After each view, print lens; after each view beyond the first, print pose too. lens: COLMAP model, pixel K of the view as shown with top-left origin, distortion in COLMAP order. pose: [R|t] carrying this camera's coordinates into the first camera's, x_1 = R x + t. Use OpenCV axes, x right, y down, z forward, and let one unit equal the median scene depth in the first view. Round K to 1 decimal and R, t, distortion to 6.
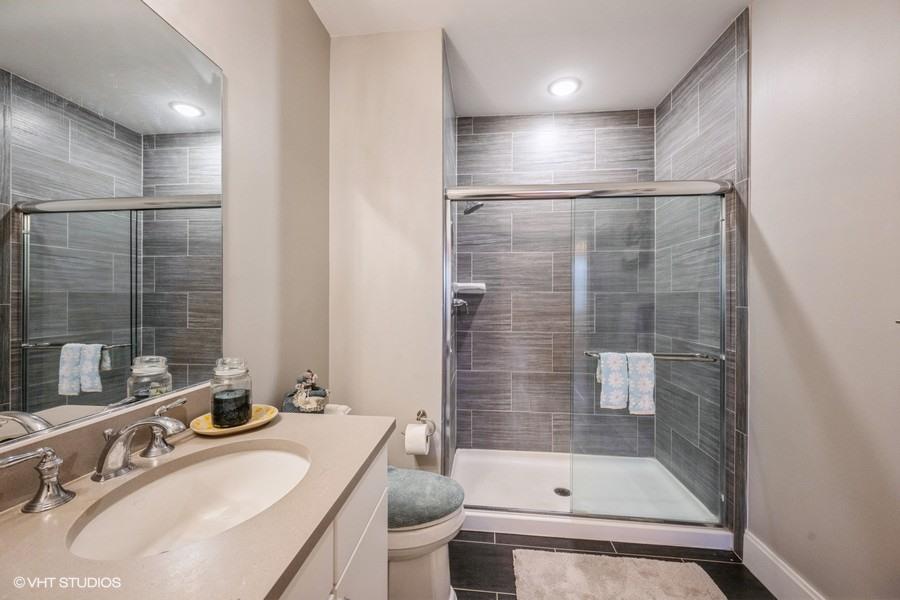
lens RADIAL K [[354.6, 0, 450.0], [0, 354.6, 300.0], [0, 0, 1]] dist [-0.002156, -0.000164]
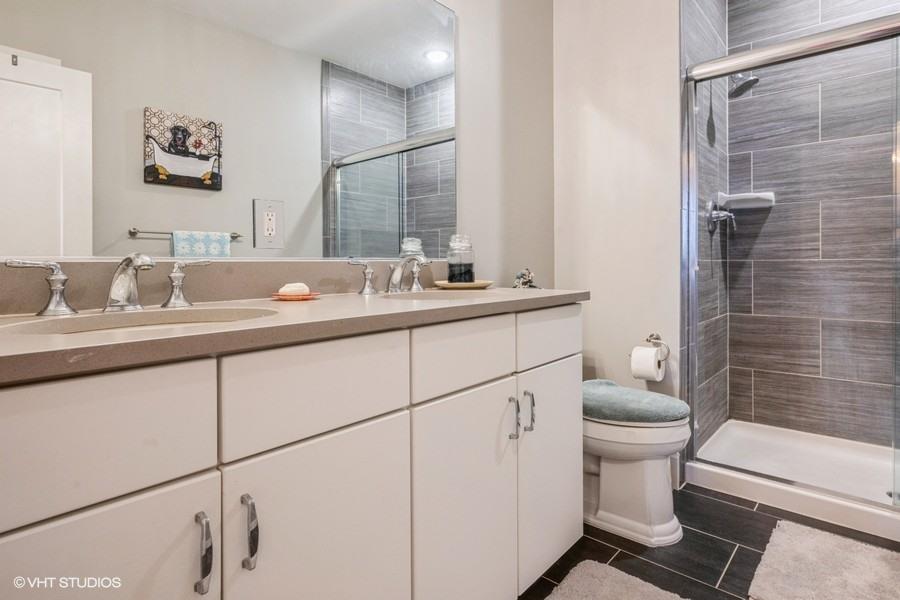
lens RADIAL K [[477.8, 0, 452.0], [0, 477.8, 269.6], [0, 0, 1]] dist [-0.001283, 0.000157]
pose [[0.814182, -0.001575, -0.580607, 0.130675], [0.006173, 0.999963, 0.005942, 0.099567], [0.580576, -0.008422, 0.814162, -0.154247]]
